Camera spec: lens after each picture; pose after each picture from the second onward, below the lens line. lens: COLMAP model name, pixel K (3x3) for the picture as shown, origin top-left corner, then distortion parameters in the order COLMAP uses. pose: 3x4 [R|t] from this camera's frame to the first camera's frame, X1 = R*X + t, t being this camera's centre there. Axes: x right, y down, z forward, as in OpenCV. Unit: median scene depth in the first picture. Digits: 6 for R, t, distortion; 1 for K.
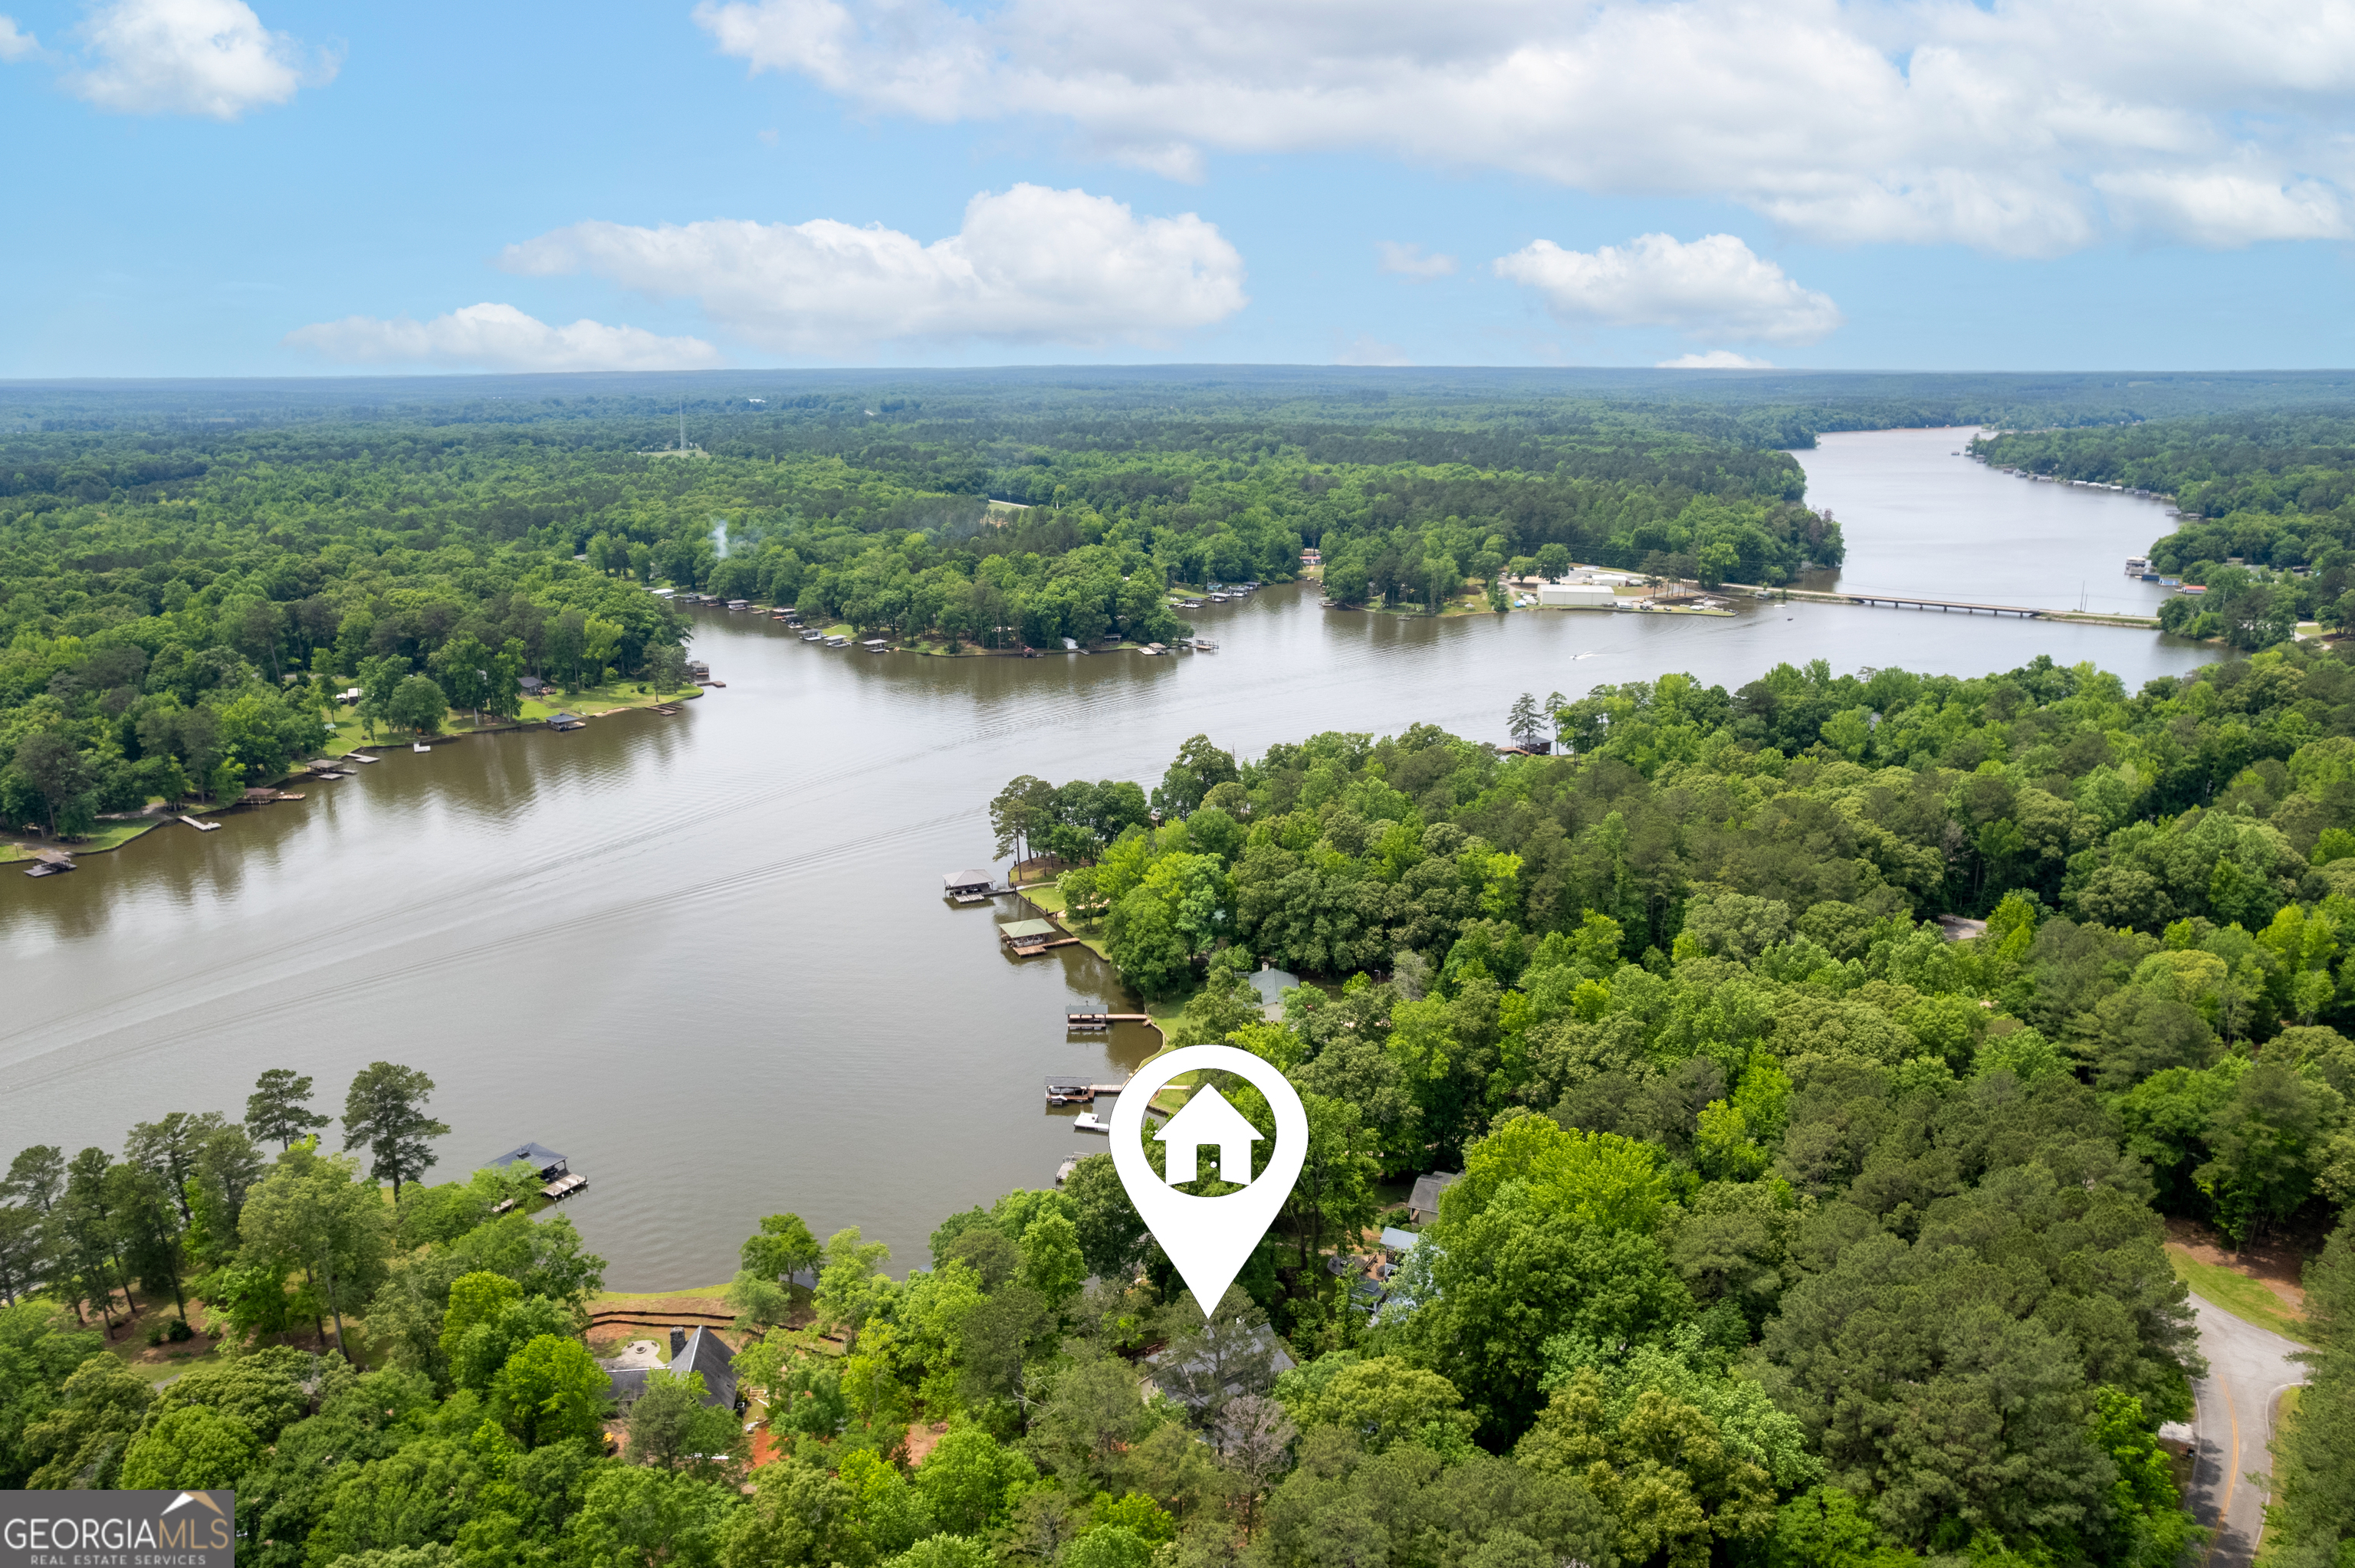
lens RADIAL K [[1509.1, 0, 1154.2], [0, 1509.1, 790.3], [0, 0, 1]] dist [-0.070795, 0.054072]
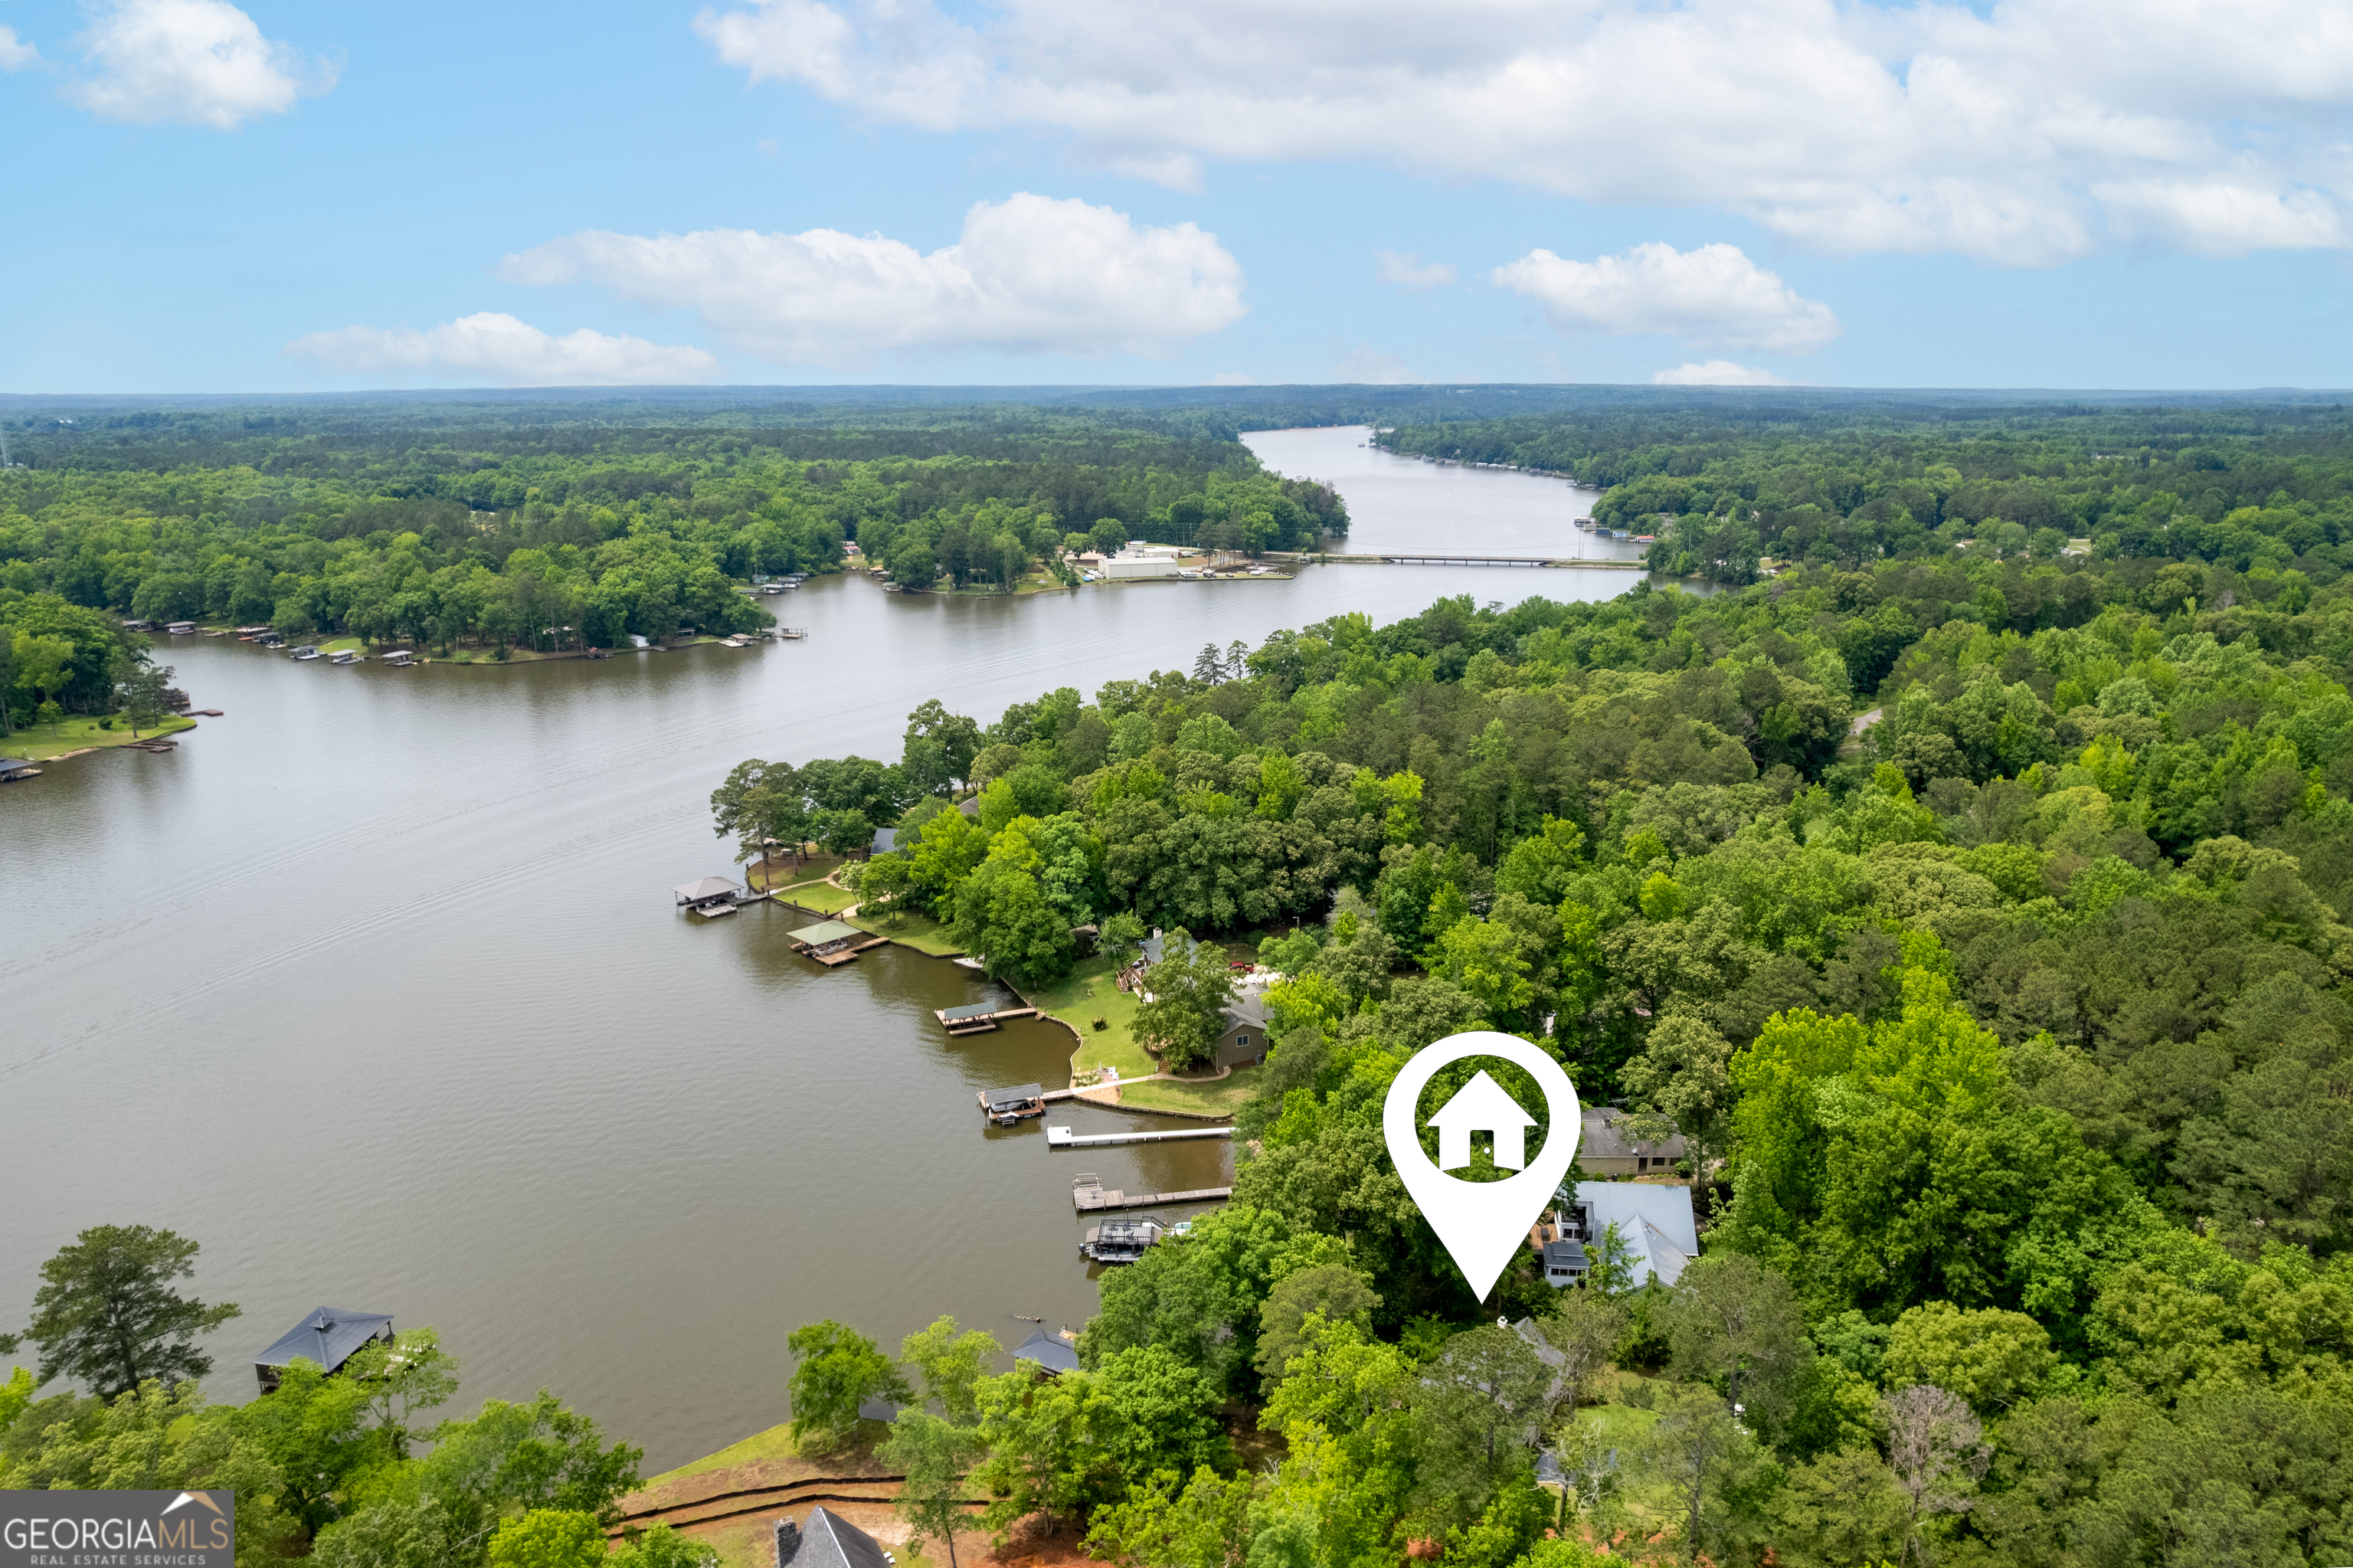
lens RADIAL K [[1508.0, 0, 1153.2], [0, 1508.0, 790.3], [0, 0, 1]] dist [-0.070795, 0.054072]
pose [[0.930178, -0.095580, 0.354448, -0.165430], [0.099023, 0.995049, 0.008457, 0.020654], [-0.353502, 0.027232, 0.935037, 0.138016]]
